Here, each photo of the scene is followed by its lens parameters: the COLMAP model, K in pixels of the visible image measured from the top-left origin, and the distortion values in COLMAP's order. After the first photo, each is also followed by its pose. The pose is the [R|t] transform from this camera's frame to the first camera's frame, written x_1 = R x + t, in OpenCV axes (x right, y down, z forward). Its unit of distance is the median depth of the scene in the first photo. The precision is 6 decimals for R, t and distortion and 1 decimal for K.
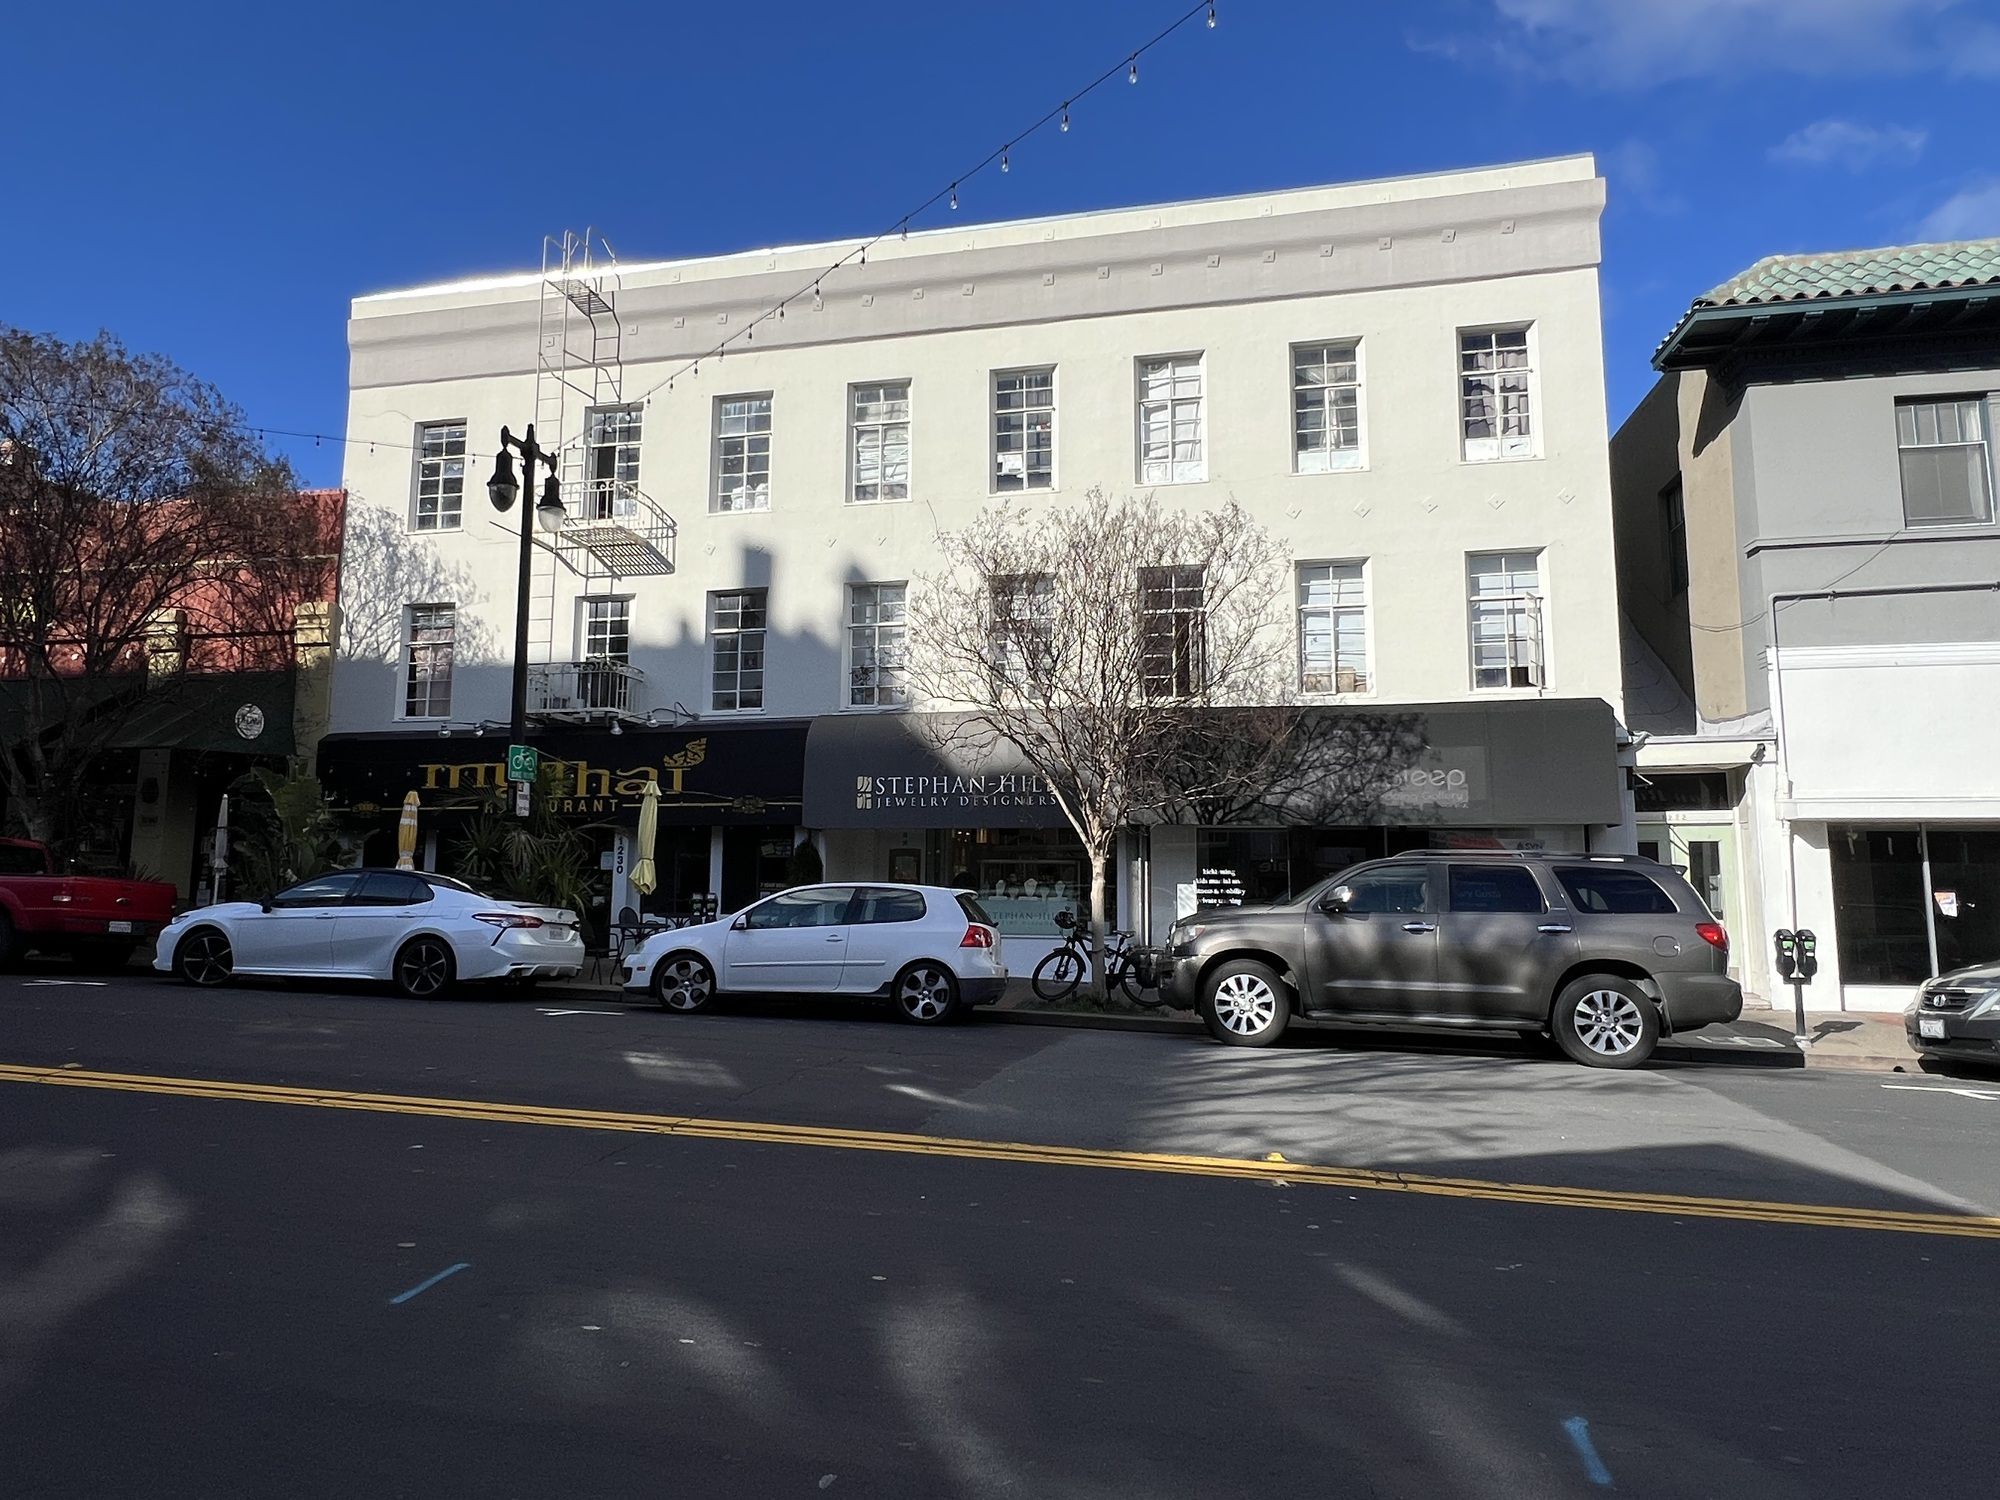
lens RADIAL K [[1170.2, 0, 1000.0], [0, 1170.2, 750.0], [0, 0, 1]] dist [-0.001708, -0.000160]
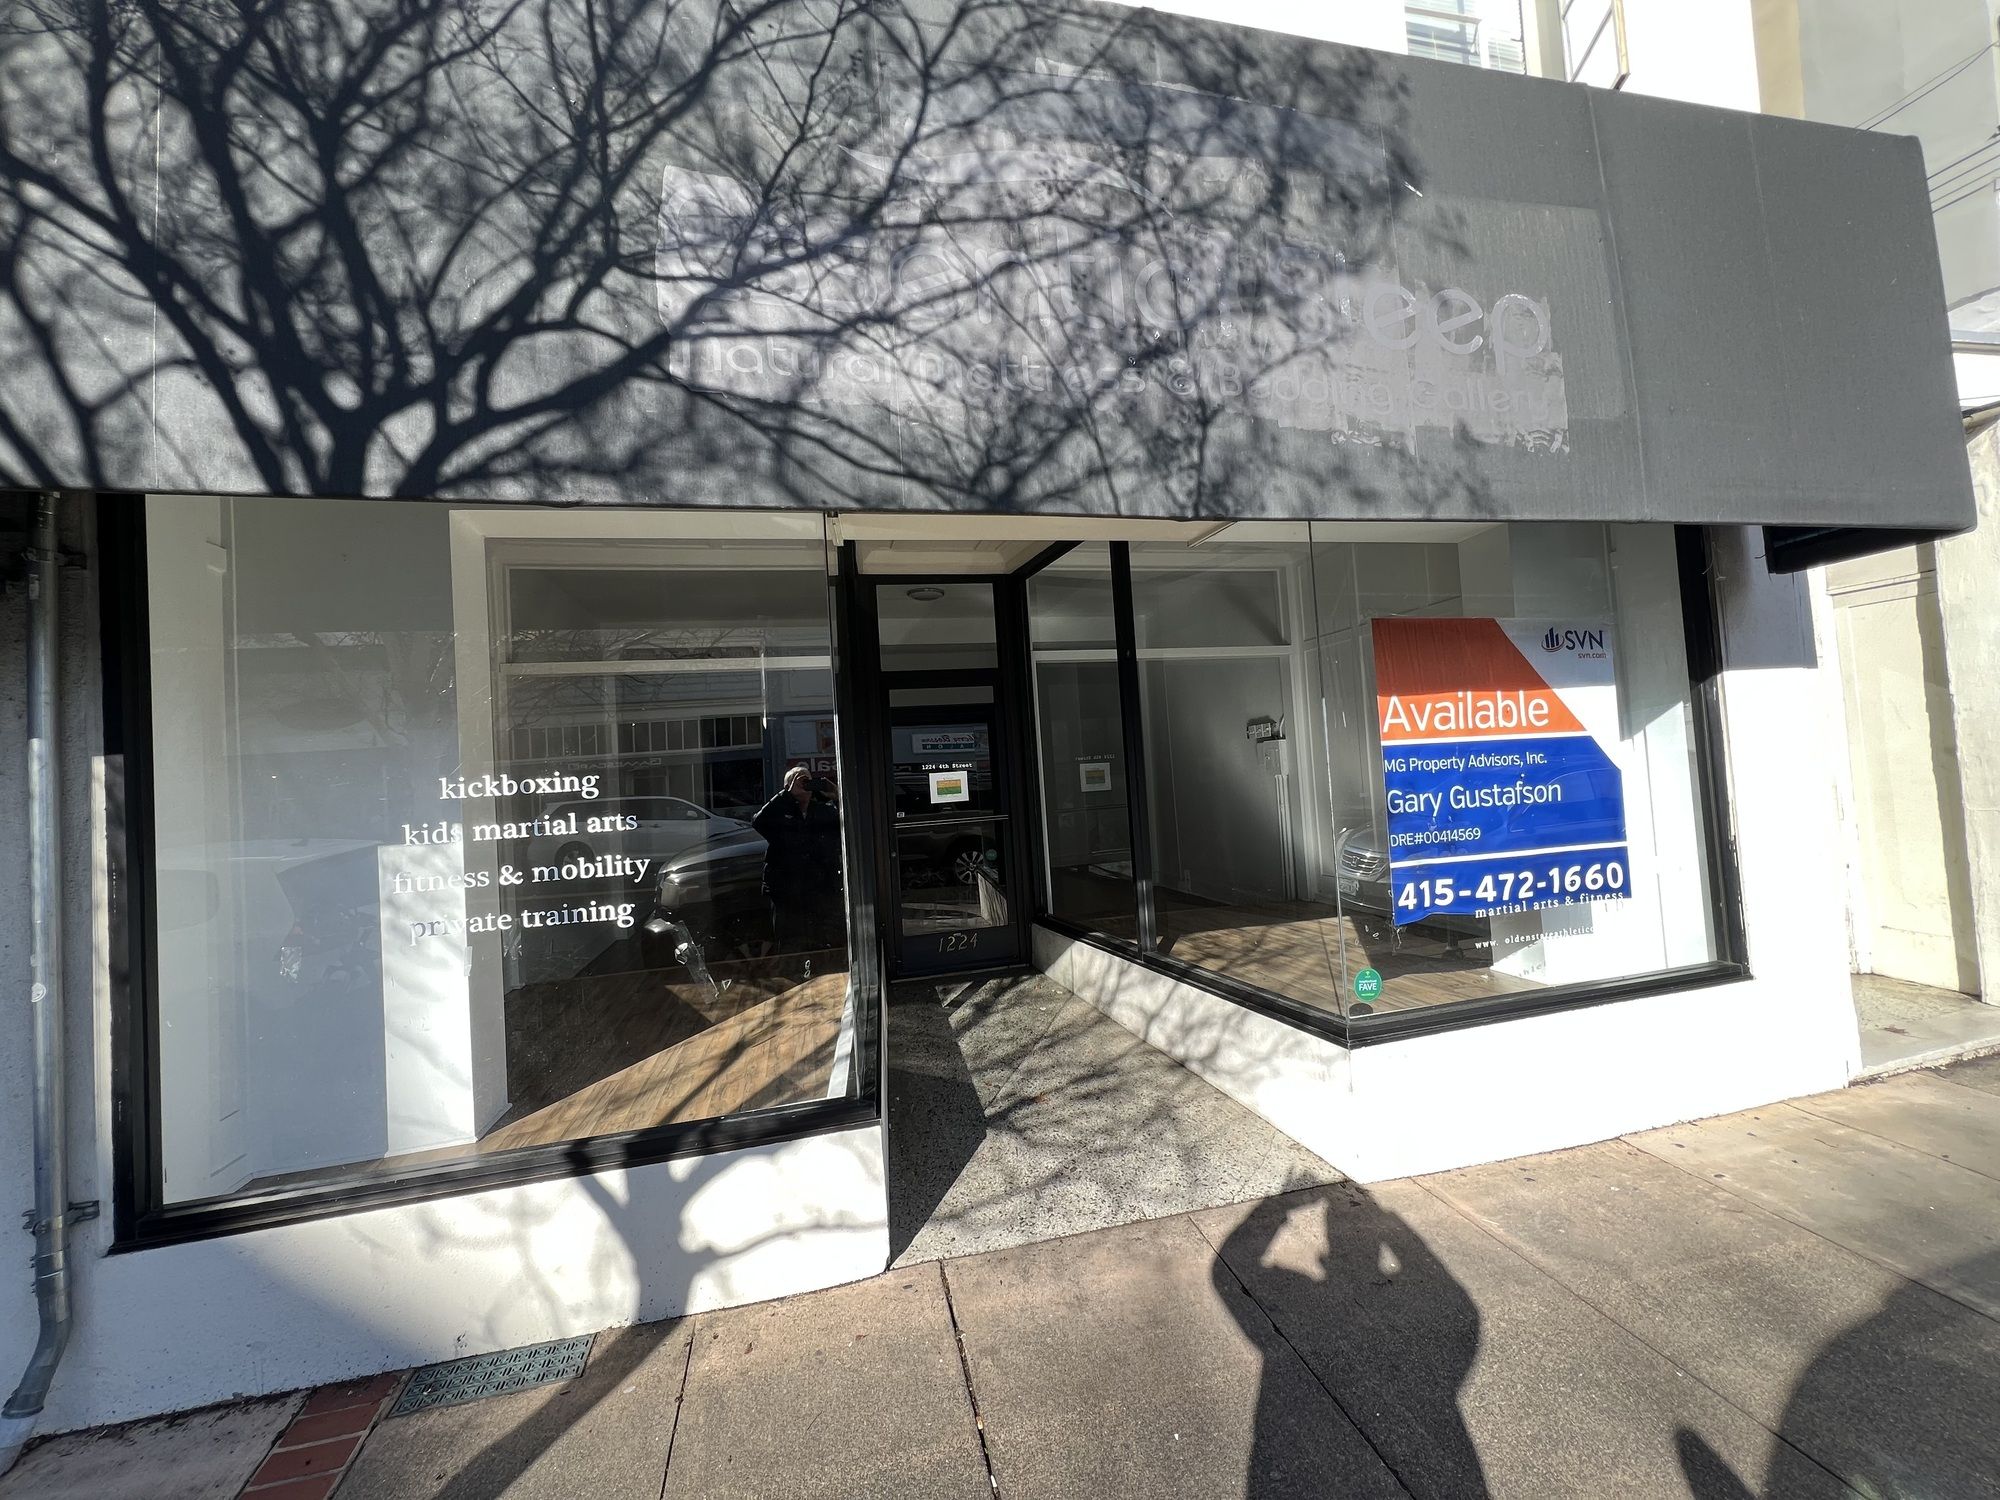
lens RADIAL K [[795.1, 0, 1000.0], [0, 795.1, 750.0], [0, 0, 1]] dist [0.000069, -0.000009]
pose [[0.890497, -0.048440, 0.452403, 0.212421], [0.018191, 0.997312, 0.070978, 0.094085], [-0.454625, -0.054976, 0.888985, 0.879490]]
